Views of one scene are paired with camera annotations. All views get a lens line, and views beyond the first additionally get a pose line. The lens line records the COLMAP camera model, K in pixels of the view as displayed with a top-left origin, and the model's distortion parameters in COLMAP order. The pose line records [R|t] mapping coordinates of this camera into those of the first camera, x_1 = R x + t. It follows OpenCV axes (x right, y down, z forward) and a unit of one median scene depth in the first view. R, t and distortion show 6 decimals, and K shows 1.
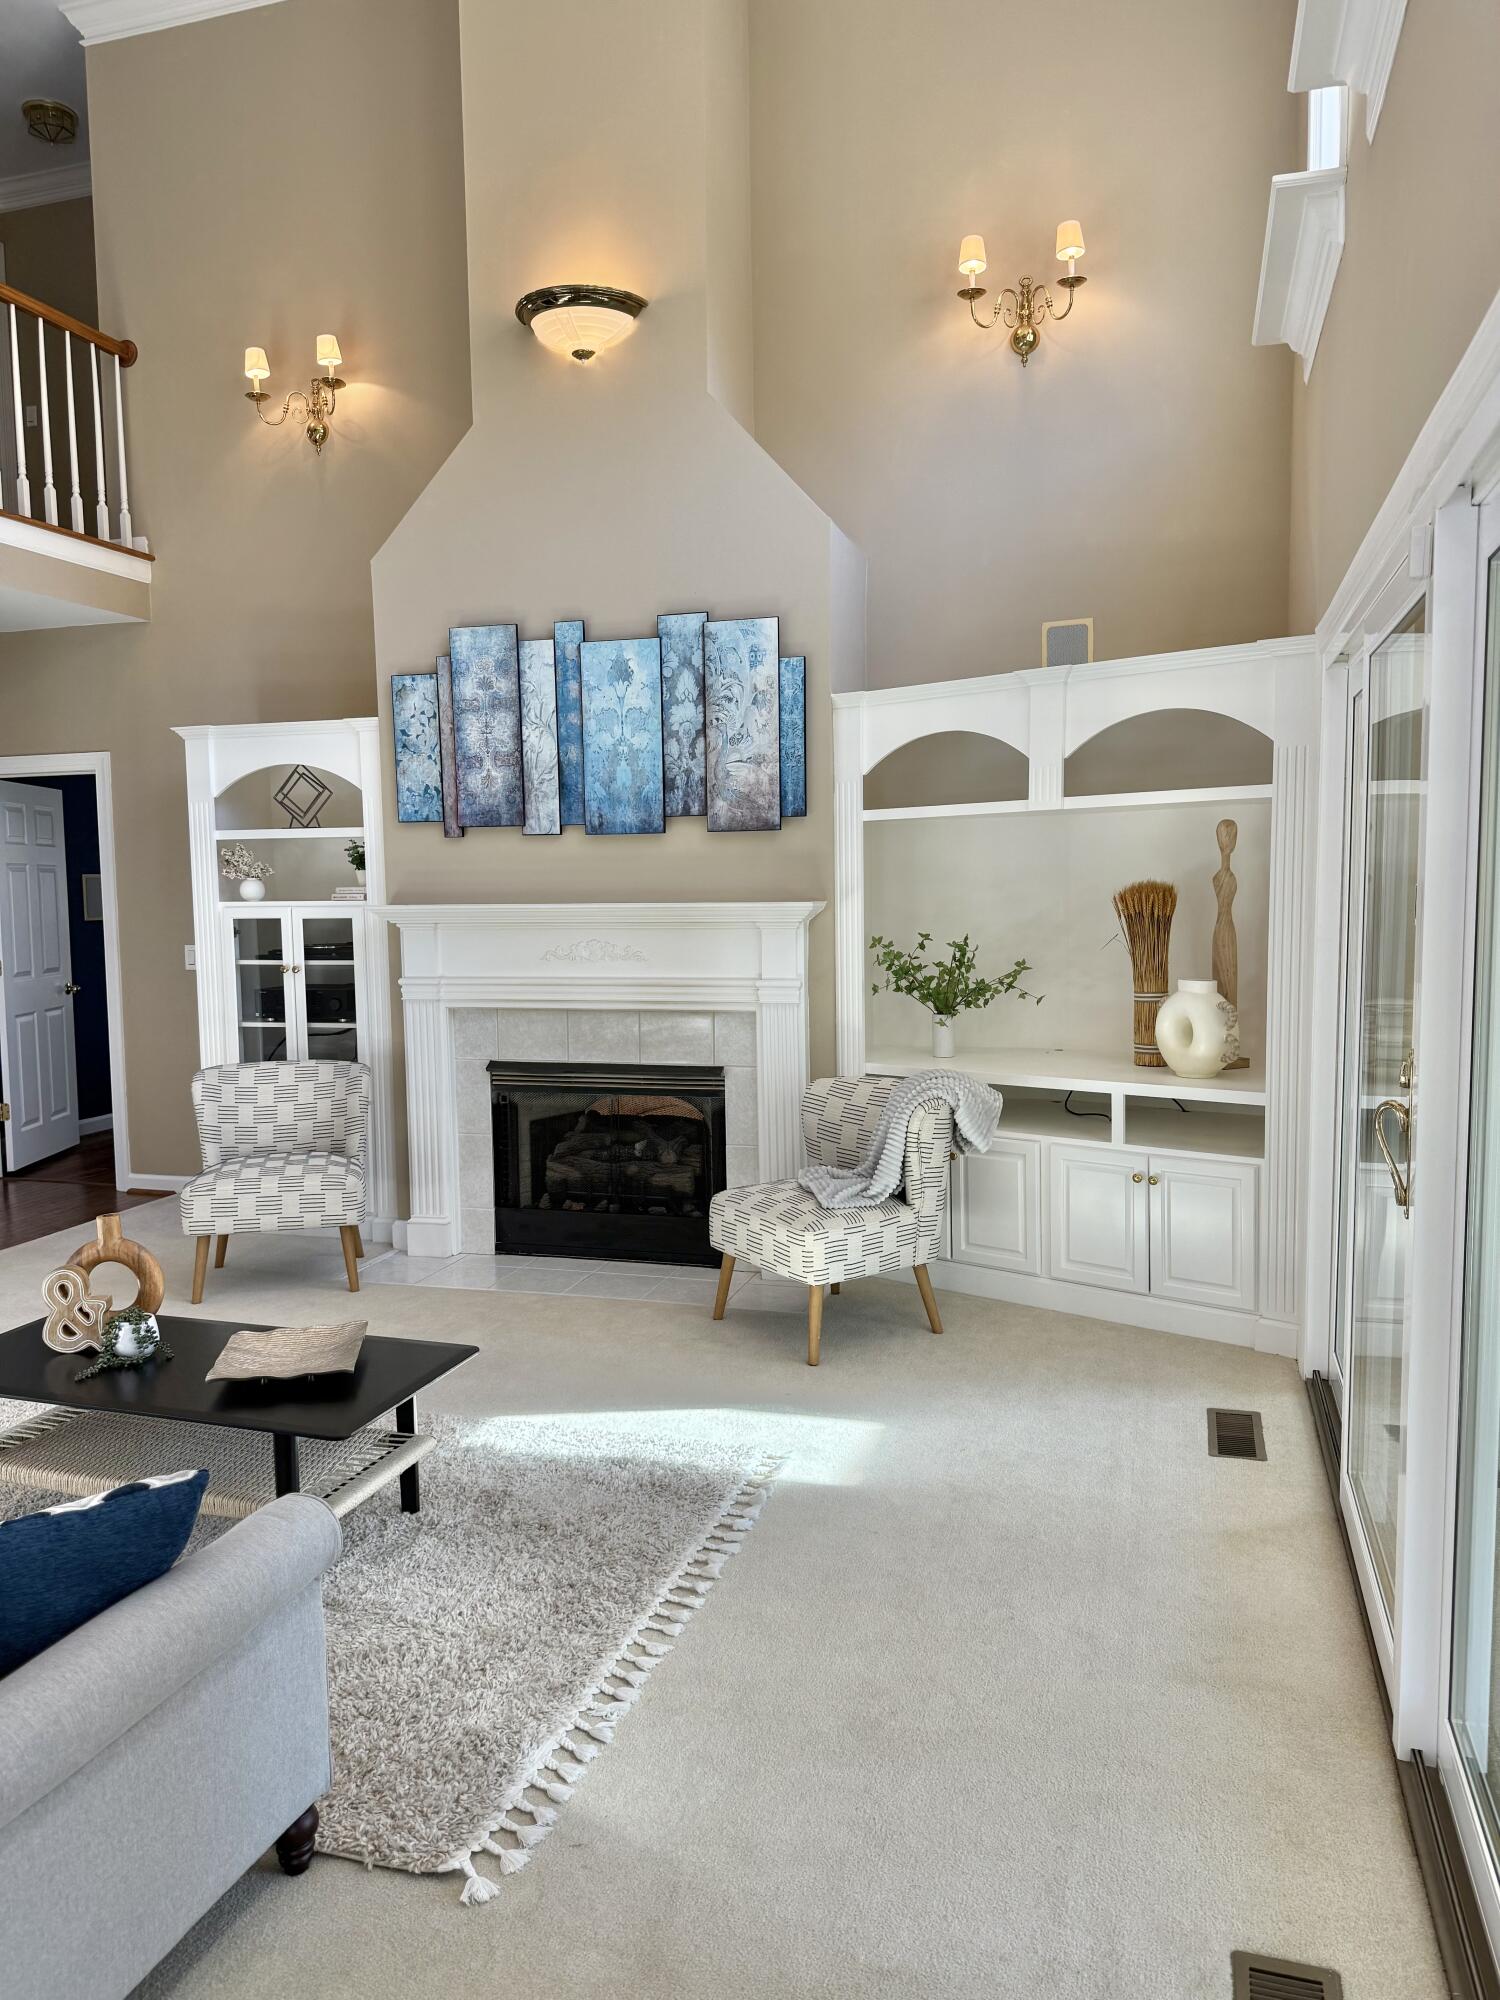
lens RADIAL K [[1401.5, 0, 750.0], [0, 1401.5, 1000.0], [0, 0, 1]] dist [0.114943, -0.115247]
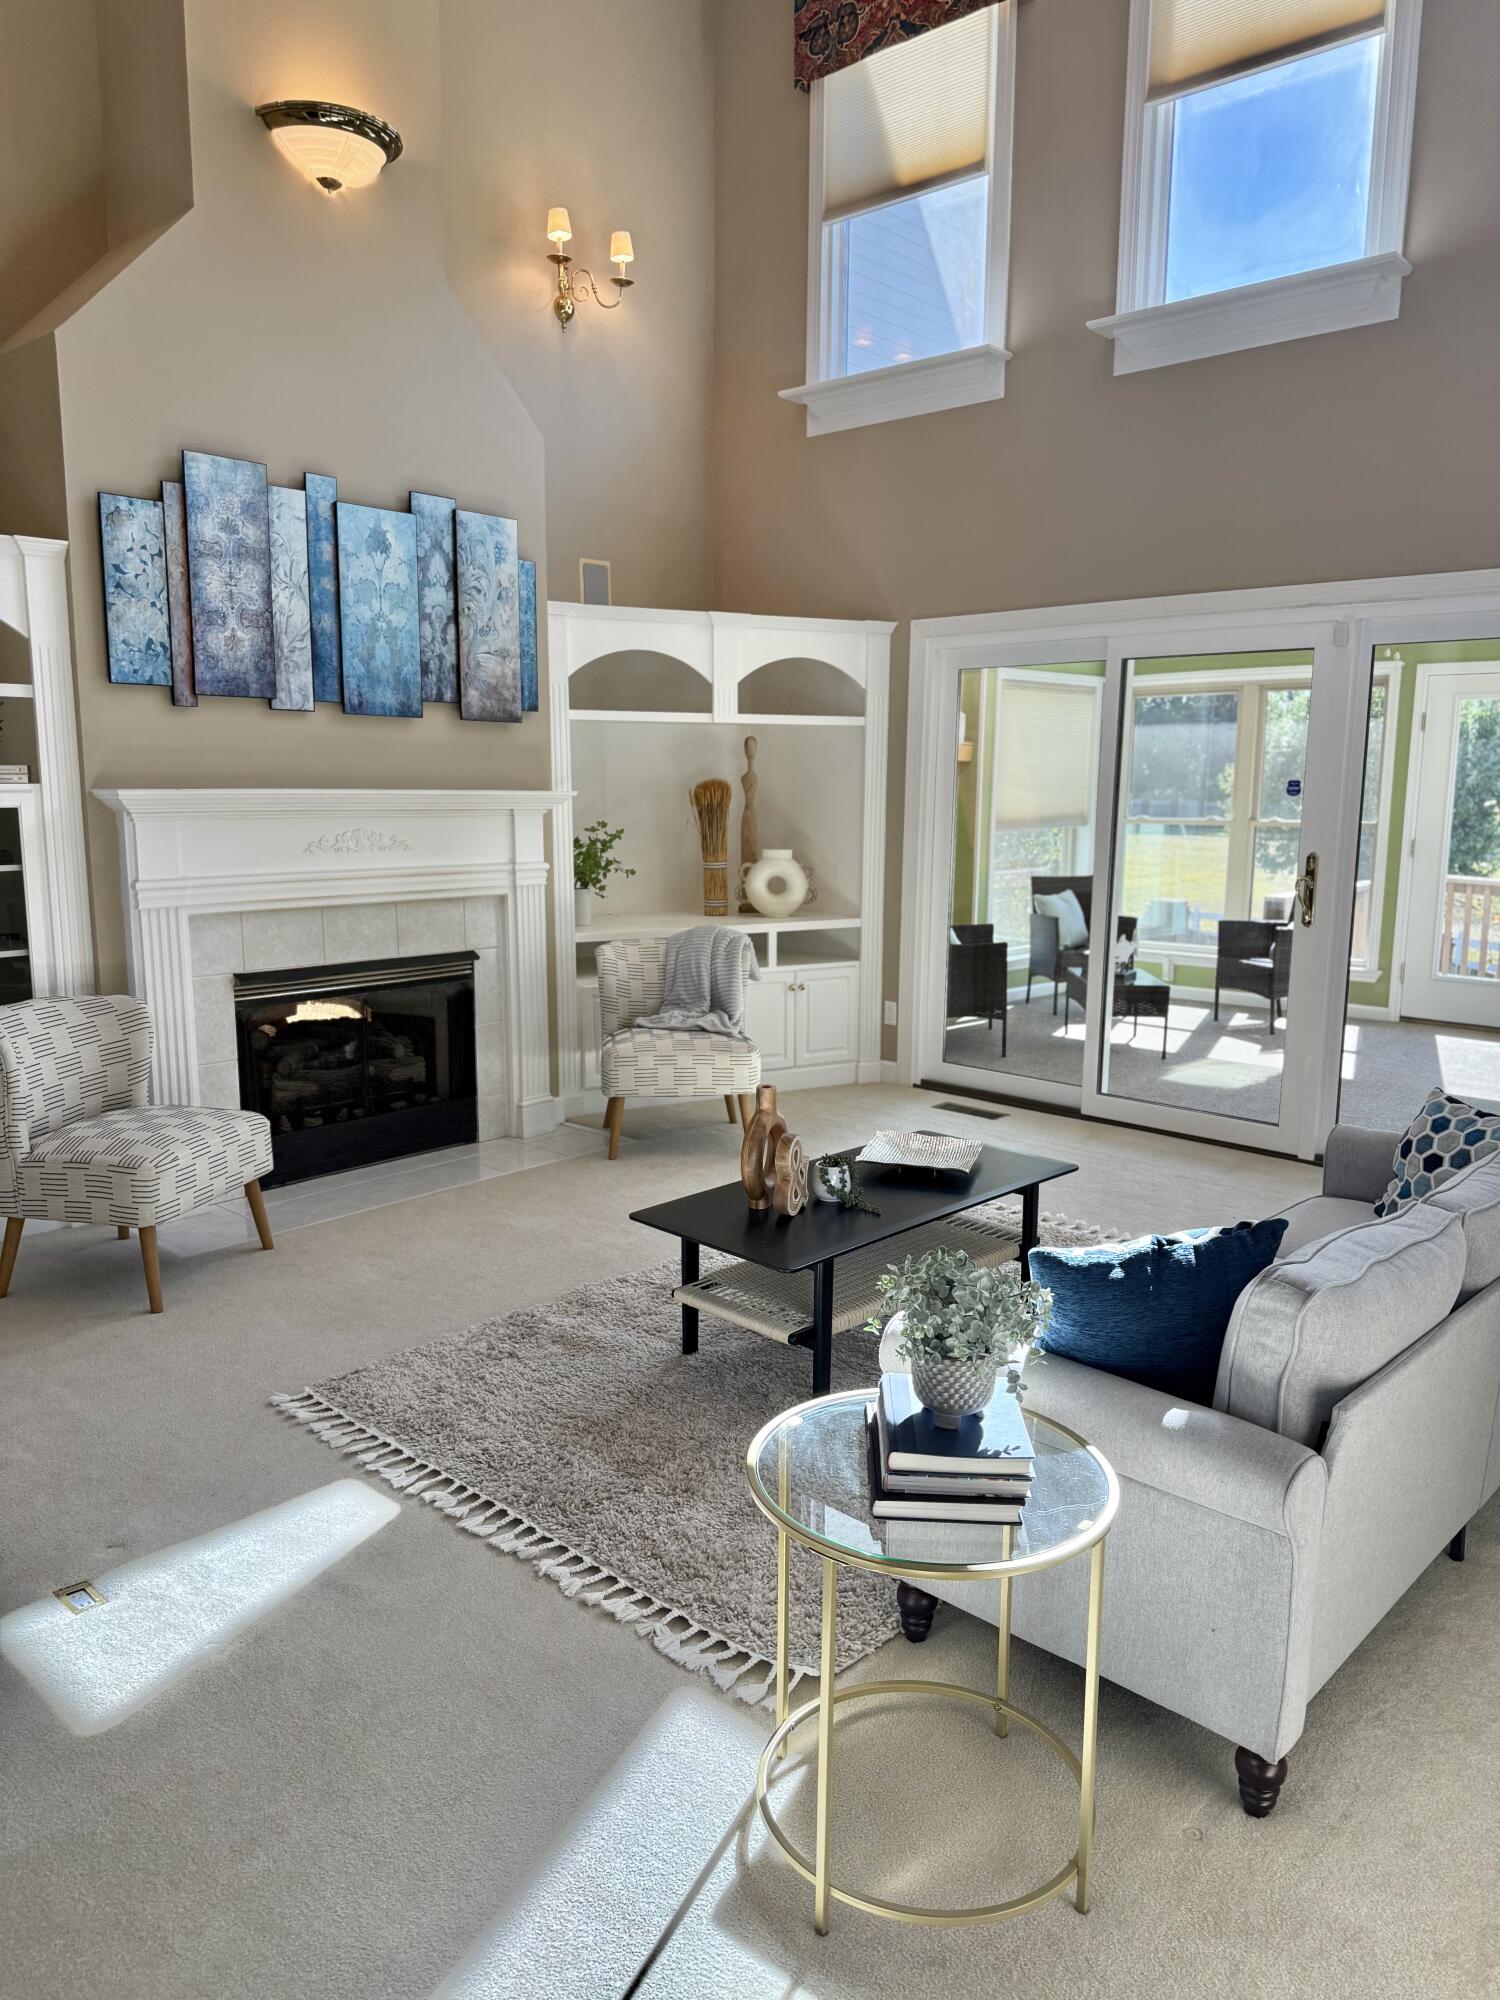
lens RADIAL K [[1407.6, 0, 750.0], [0, 1407.6, 1000.0], [0, 0, 1]] dist [0.150485, -0.307850]
pose [[0.434698, -0.123370, 0.892086, -0.876968], [0.067111, 0.992256, 0.104521, -0.011560], [-0.898072, 0.014433, 0.439611, 0.358121]]
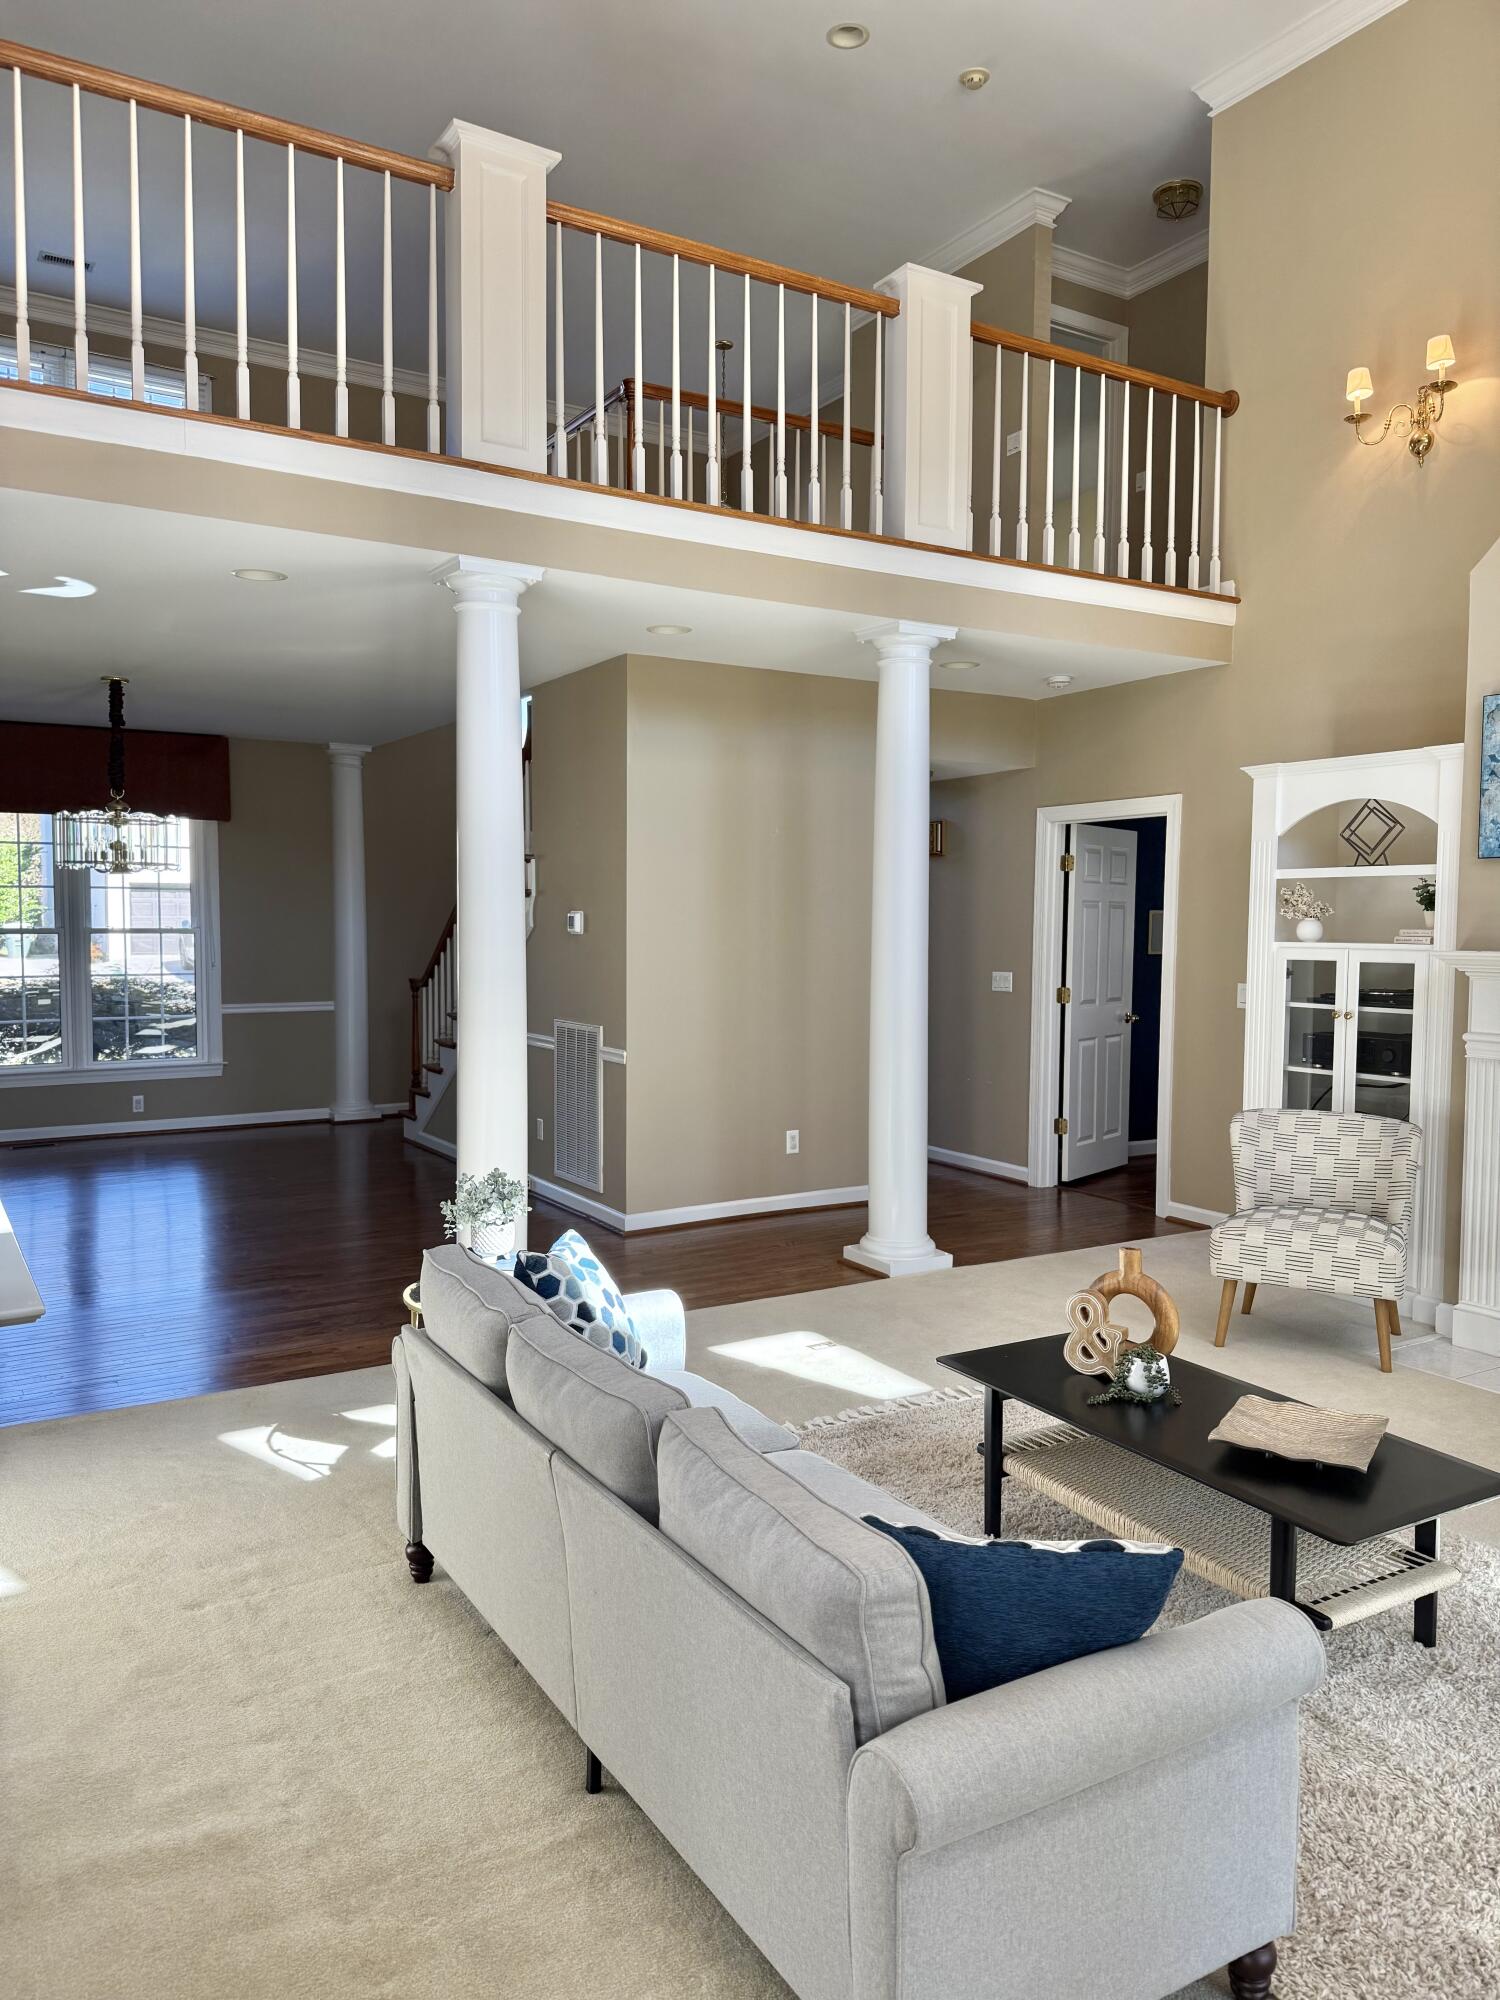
lens RADIAL K [[1410.0, 0, 750.0], [0, 1410.0, 1000.0], [0, 0, 1]] dist [0.004175, -0.012546]
pose [[0.747484, 0.064663, -0.661125, 0.000183], [-0.079631, 0.996796, 0.007461, -0.008379], [0.659490, 0.047070, 0.750238, 0.042539]]
